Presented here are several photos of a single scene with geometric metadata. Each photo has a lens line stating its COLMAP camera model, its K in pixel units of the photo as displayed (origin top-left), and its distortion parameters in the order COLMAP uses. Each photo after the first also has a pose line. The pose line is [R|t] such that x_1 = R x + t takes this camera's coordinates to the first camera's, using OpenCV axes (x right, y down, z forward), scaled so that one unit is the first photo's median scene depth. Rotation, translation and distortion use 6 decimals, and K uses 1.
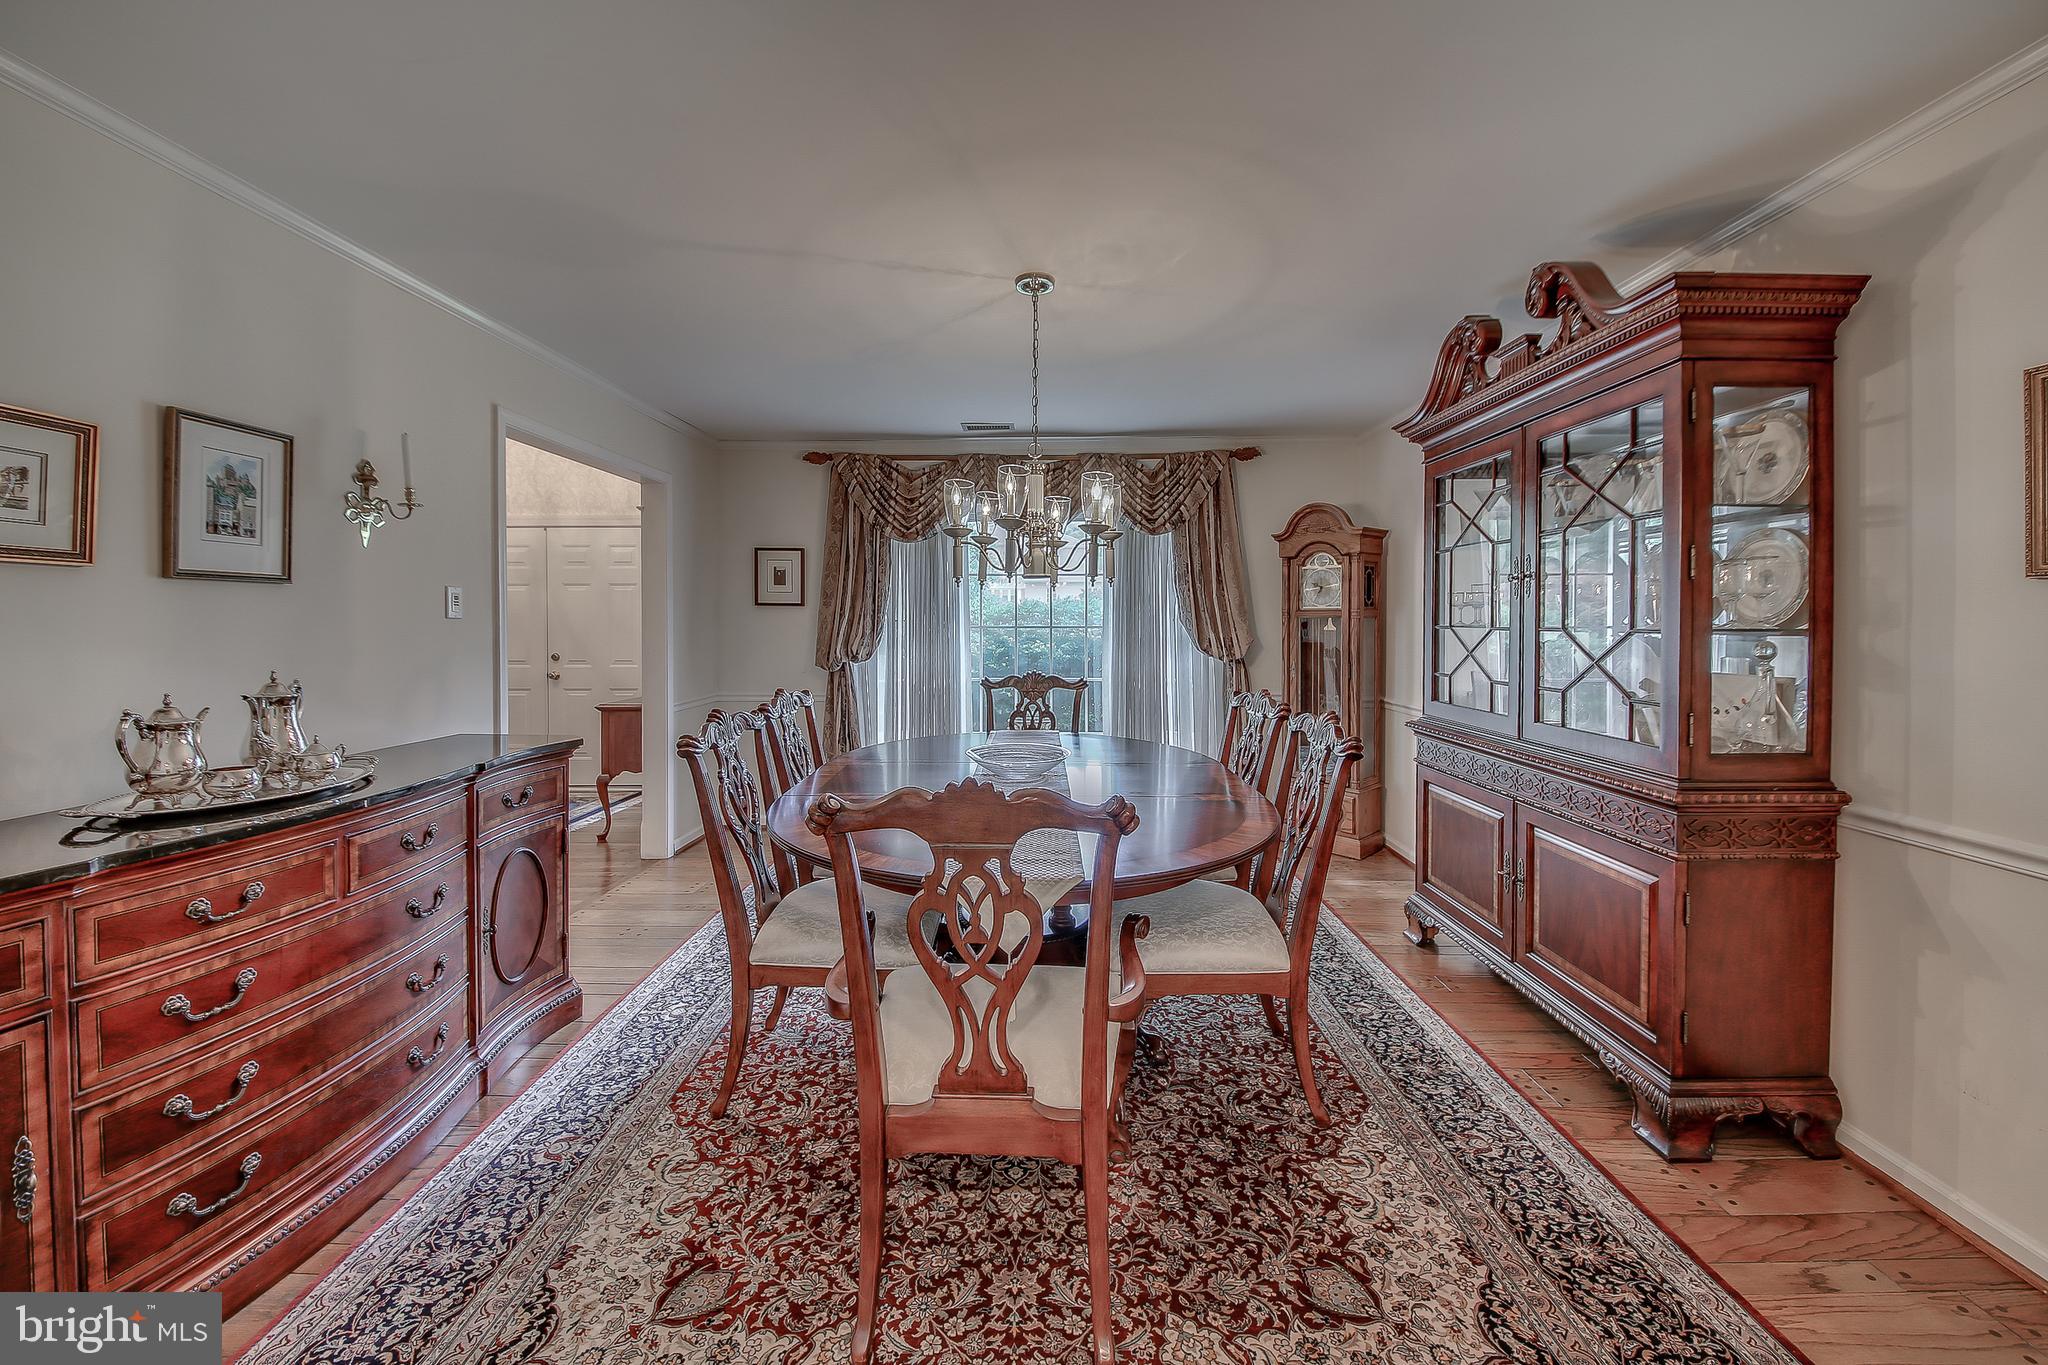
lens RADIAL K [[744.6, 0, 1034.1], [0, 744.6, 626.7], [0, 0, 1]] dist [-0.003718, -0.003169]
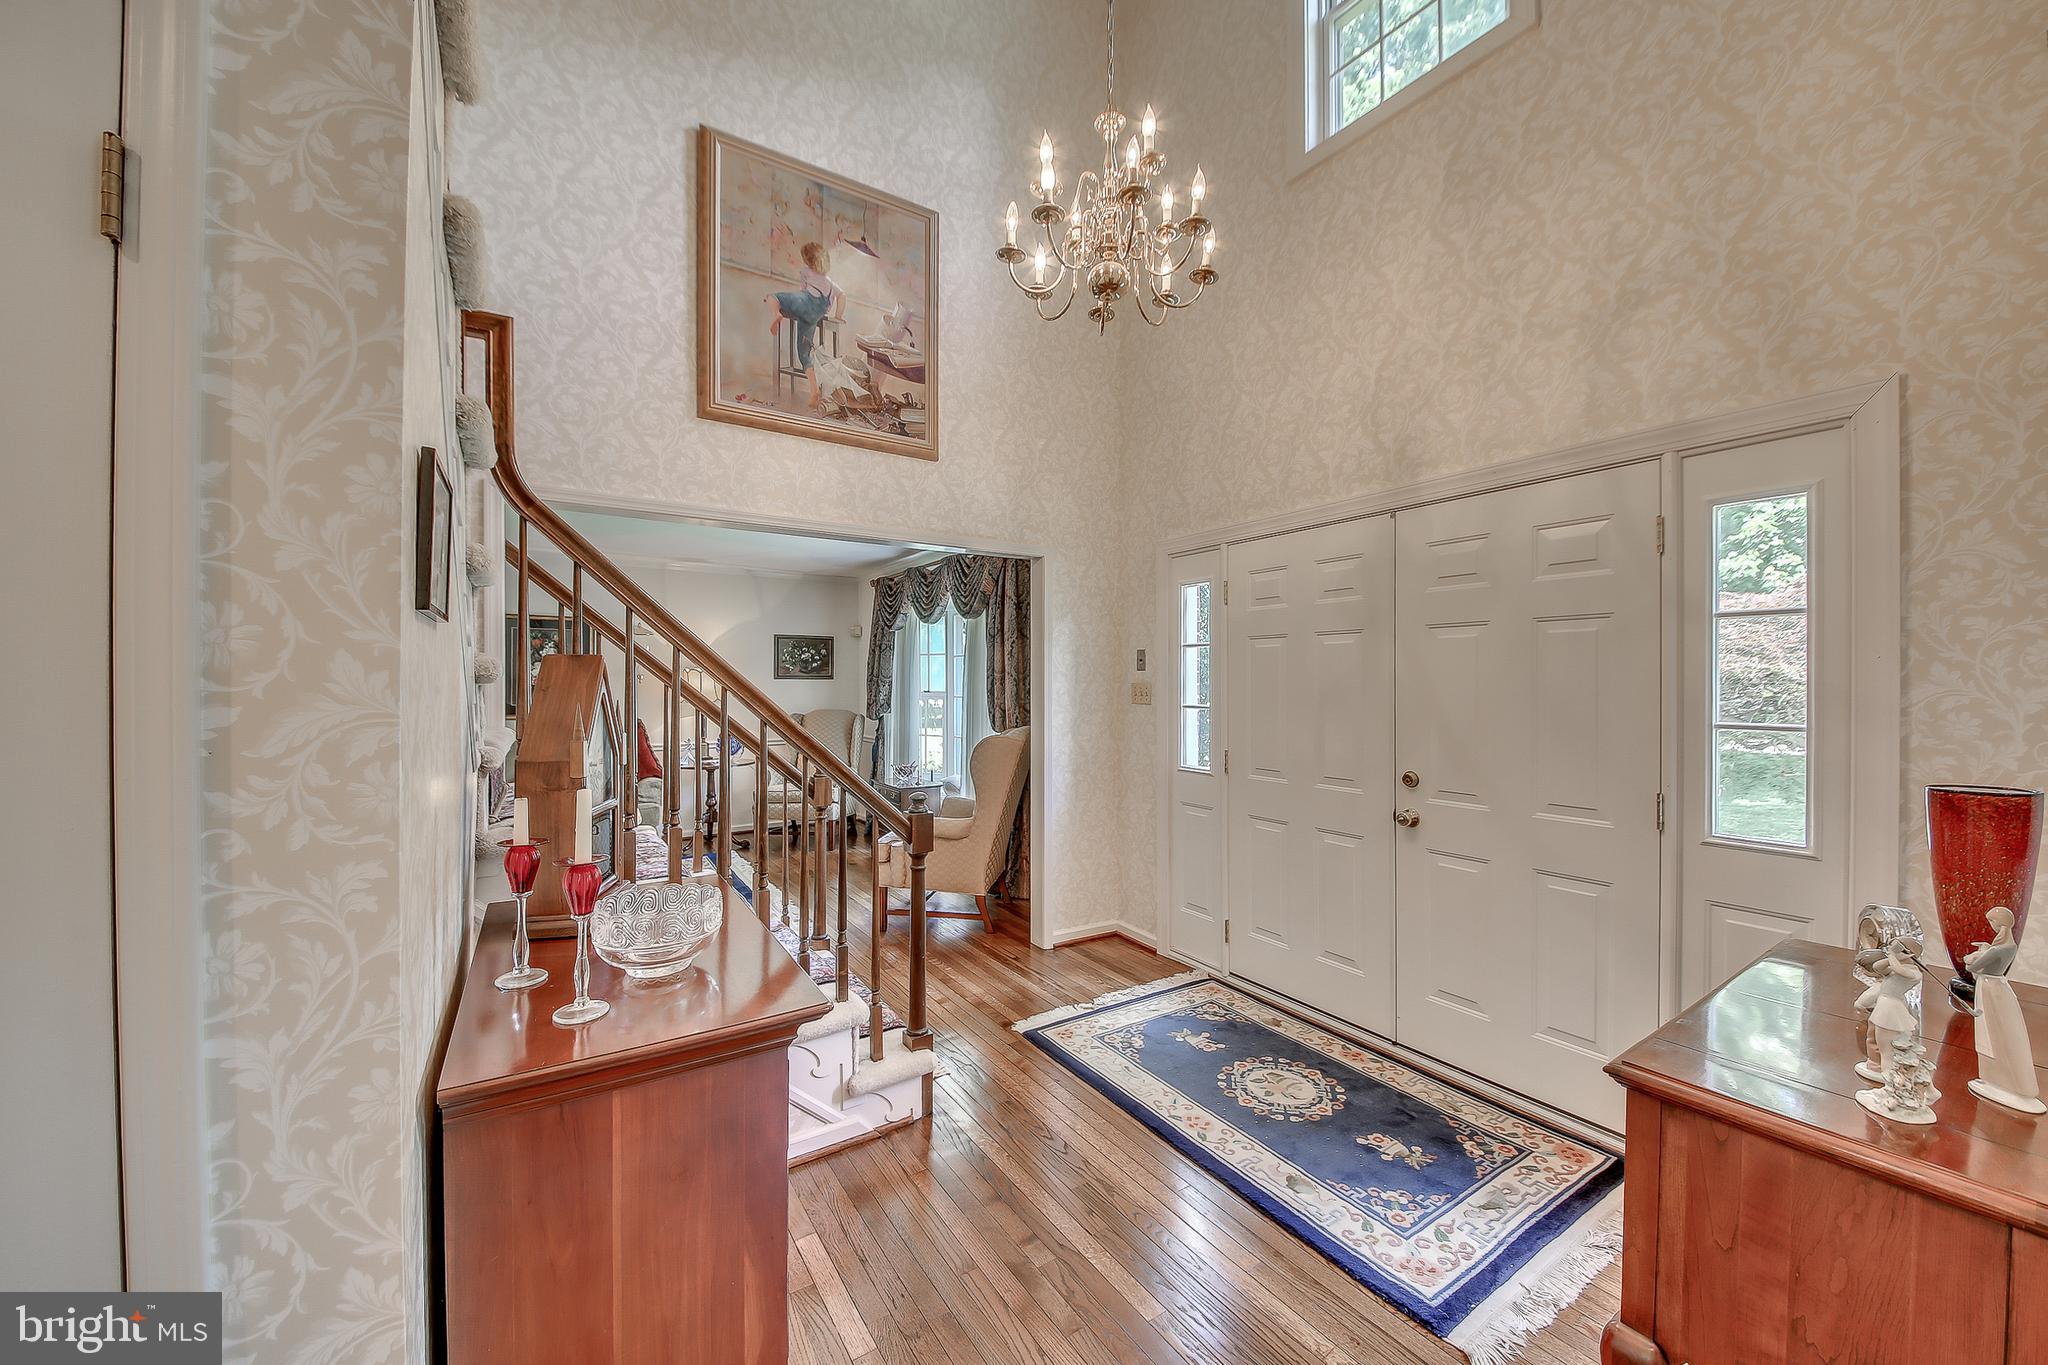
lens RADIAL K [[744.6, 0, 1020.4], [0, 744.6, 681.6], [0, 0, 1]] dist [-0.003718, -0.003169]
pose [[0.518147, -0.004276, -0.855281, -1.413569], [-0.015616, 0.999774, -0.014459, -0.043163], [0.855149, 0.020848, 0.517963, 2.077001]]
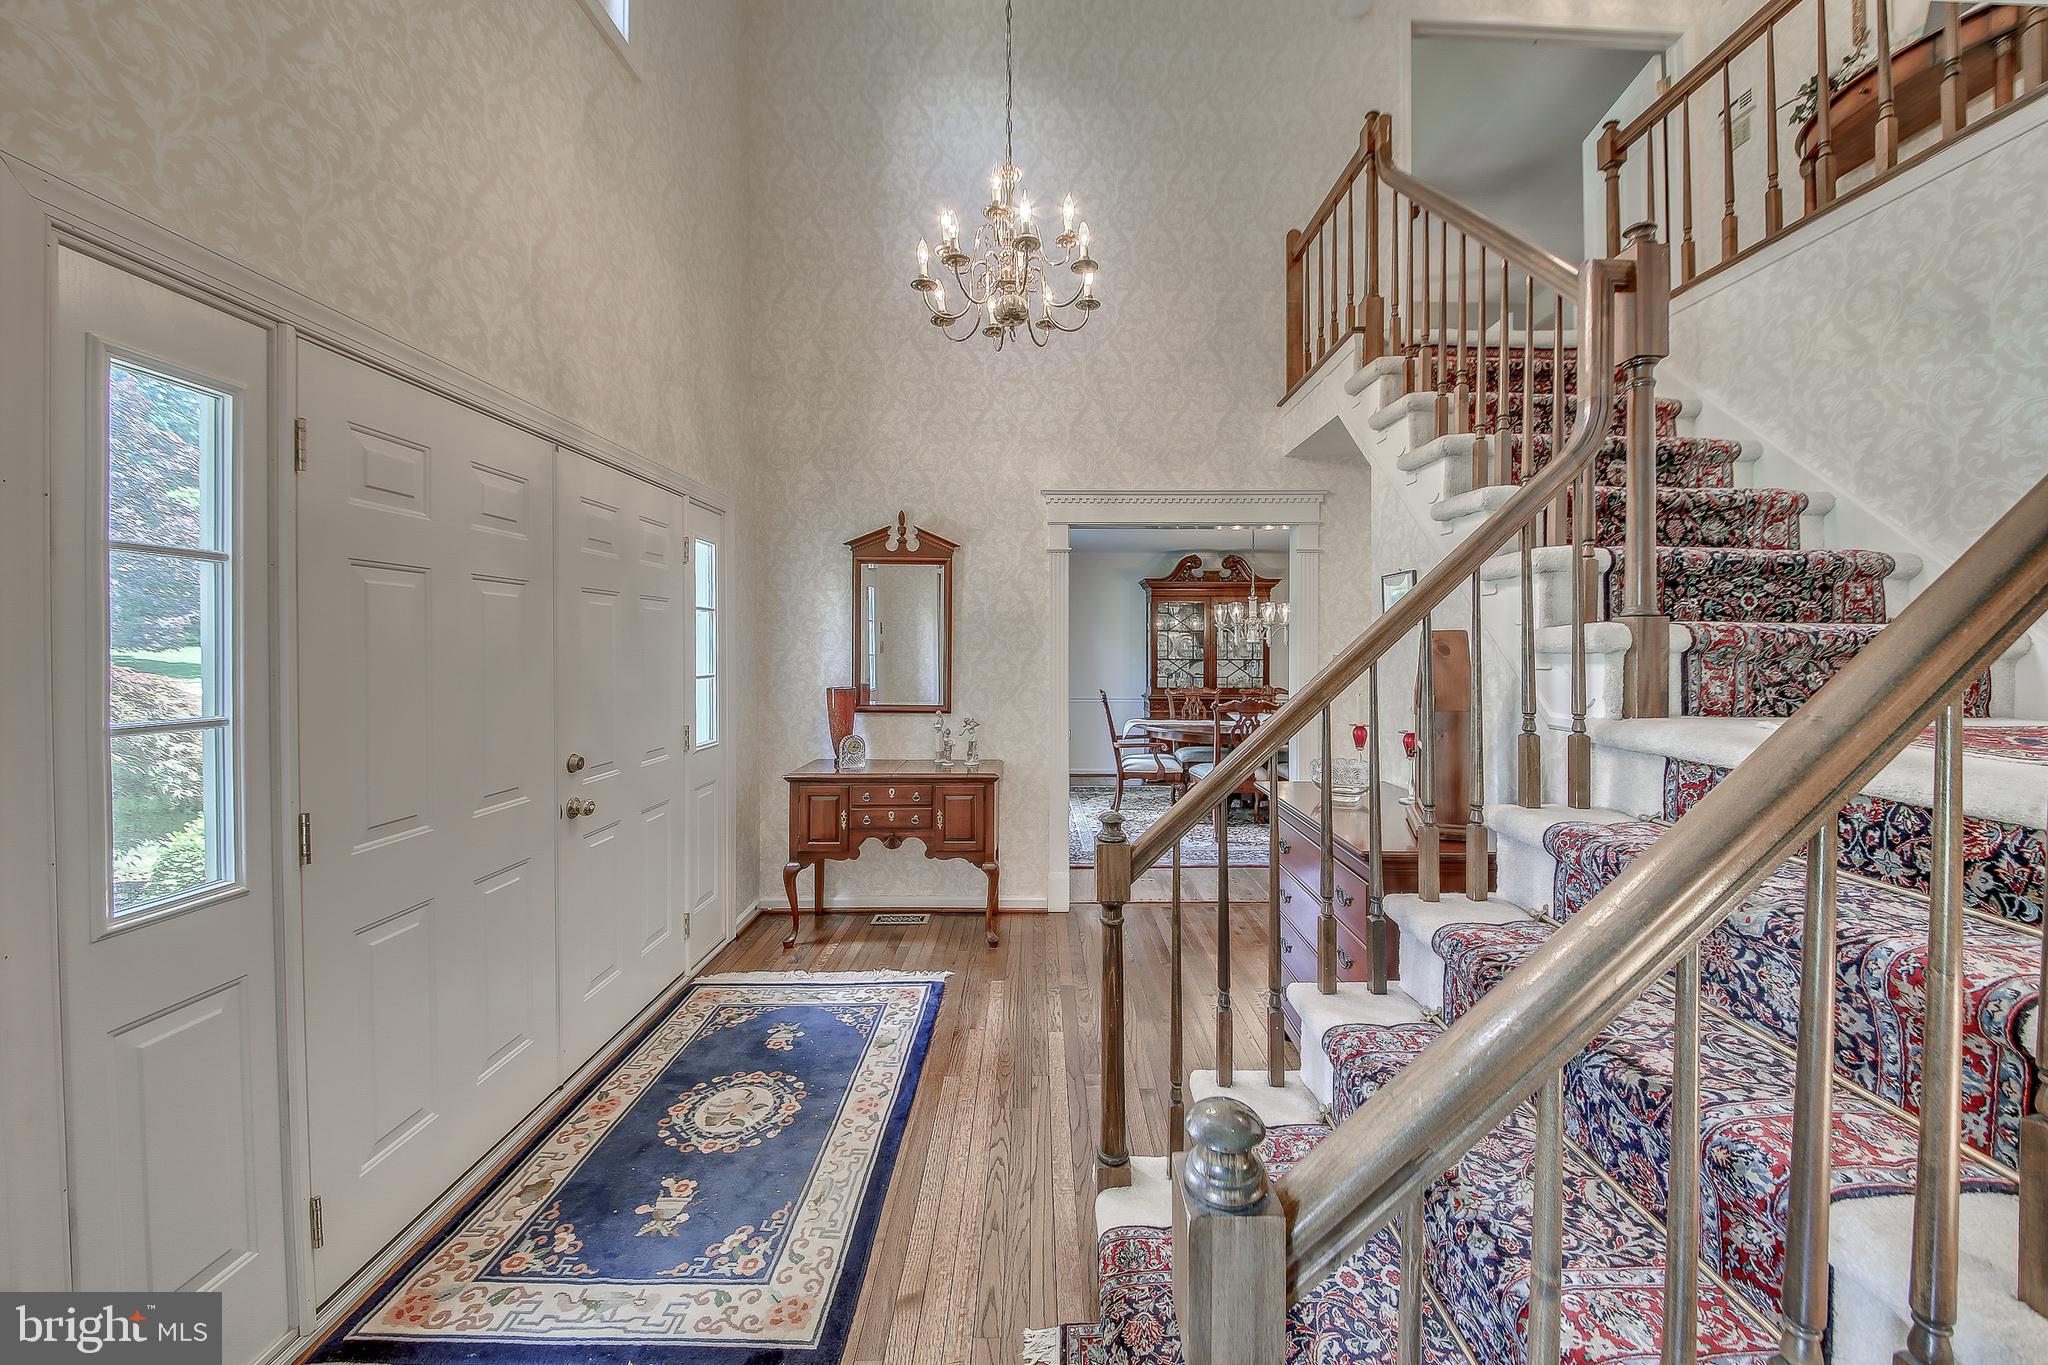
lens RADIAL K [[744.6, 0, 1060.4], [0, 744.6, 648.9], [0, 0, 1]] dist [-0.003718, -0.003169]
pose [[-0.011328, -0.007307, 0.999909, -4.072475], [0.020956, 0.999752, 0.007543, -0.078853], [-0.999716, 0.021040, -0.011172, 2.825009]]
